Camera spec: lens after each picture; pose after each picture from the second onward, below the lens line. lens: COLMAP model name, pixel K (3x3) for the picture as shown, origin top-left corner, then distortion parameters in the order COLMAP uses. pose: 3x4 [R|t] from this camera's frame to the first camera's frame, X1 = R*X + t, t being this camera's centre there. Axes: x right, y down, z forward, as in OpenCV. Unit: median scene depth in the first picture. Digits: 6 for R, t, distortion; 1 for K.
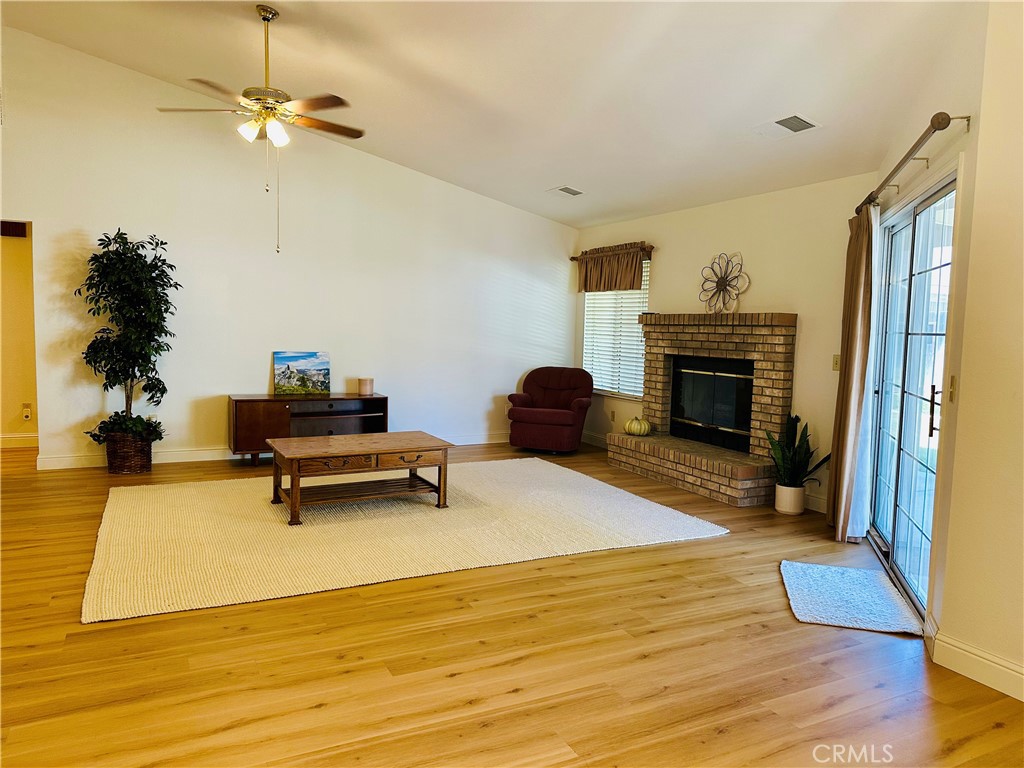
lens RADIAL K [[714.5, 0, 517.3], [0, 714.5, 385.2], [0, 0, 1]] dist [0.131806, -0.171974]
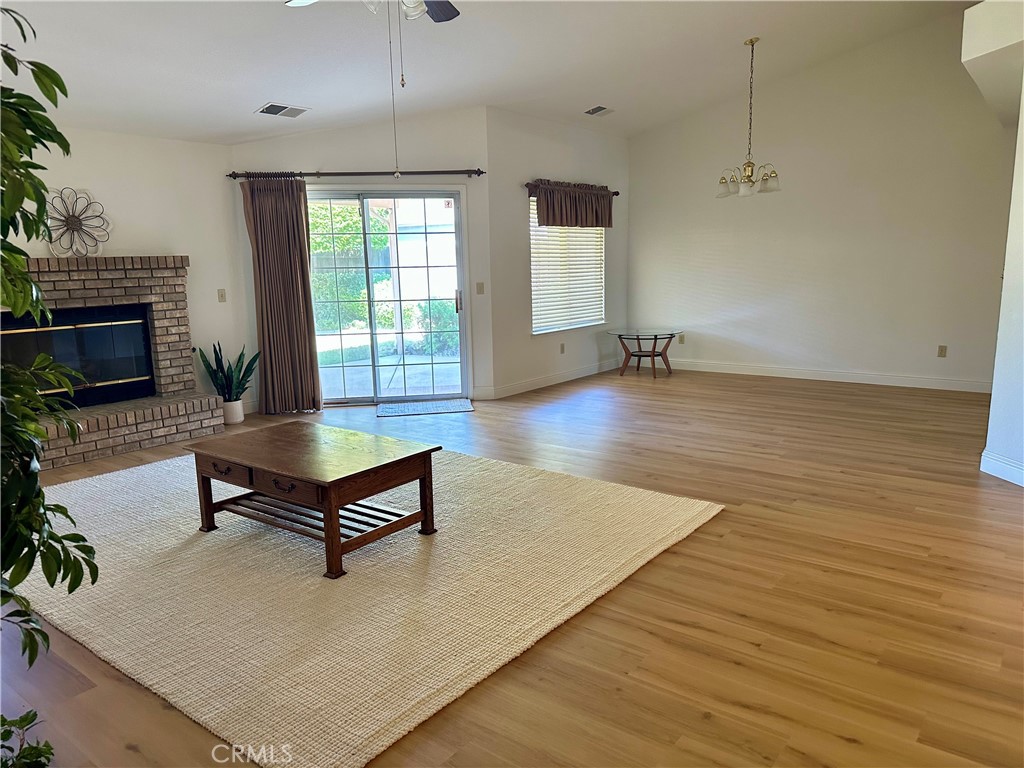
lens RADIAL K [[717.7, 0, 530.6], [0, 717.7, 389.2], [0, 0, 1]] dist [-0.015401, -0.004230]
pose [[-0.447998, -0.173068, 0.877123, -0.794540], [0.086075, 0.968177, 0.234998, -0.104500], [-0.889882, 0.180777, -0.418844, 0.943928]]
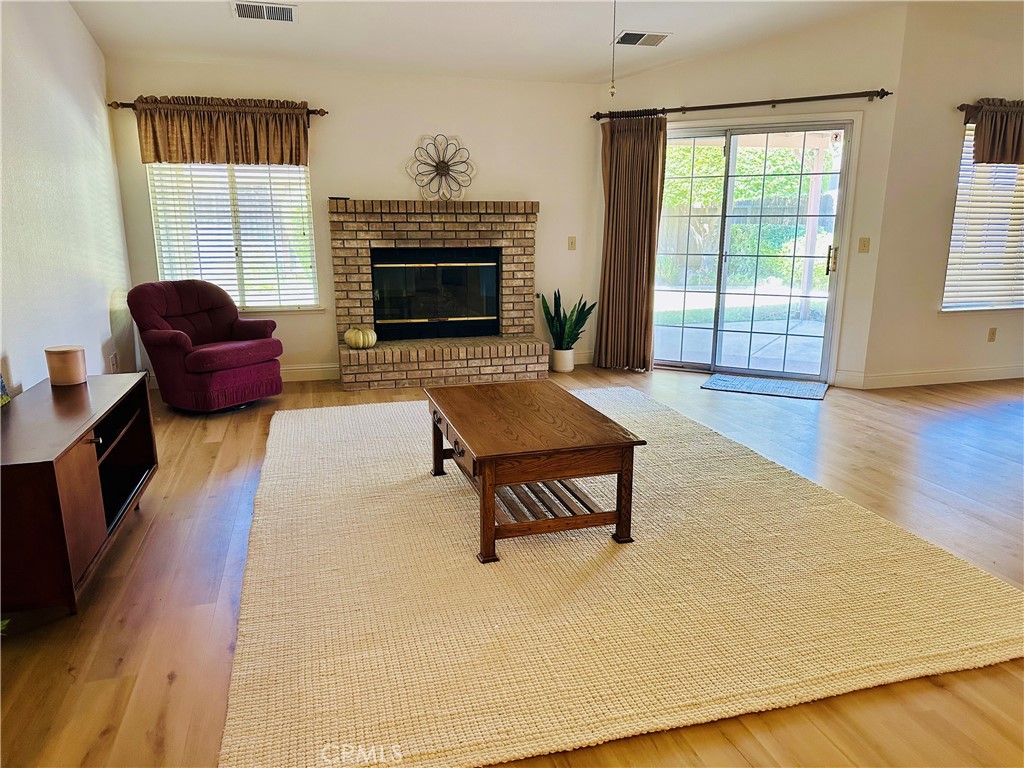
lens RADIAL K [[714.5, 0, 517.3], [0, 714.5, 385.2], [0, 0, 1]] dist [0.131806, -0.171974]
pose [[0.175556, -0.246475, 0.953116, -0.714416], [0.086732, 0.968260, 0.234415, -0.081539], [-0.980641, 0.041513, 0.191361, 0.762798]]
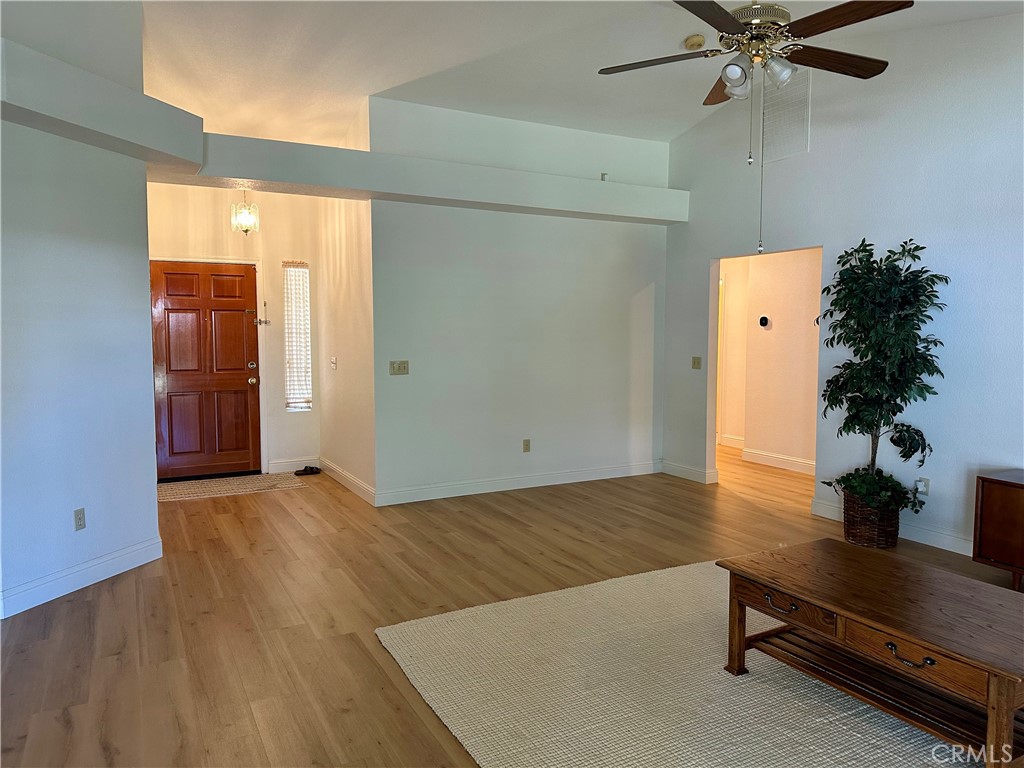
lens RADIAL K [[714.5, 0, 517.3], [0, 714.5, 385.2], [0, 0, 1]] dist [0.131806, -0.171974]
pose [[0.037555, 0.054596, -0.997802, 0.253233], [-0.087551, 0.994847, 0.051139, -0.061731], [0.995452, 0.085438, 0.042141, 0.598212]]
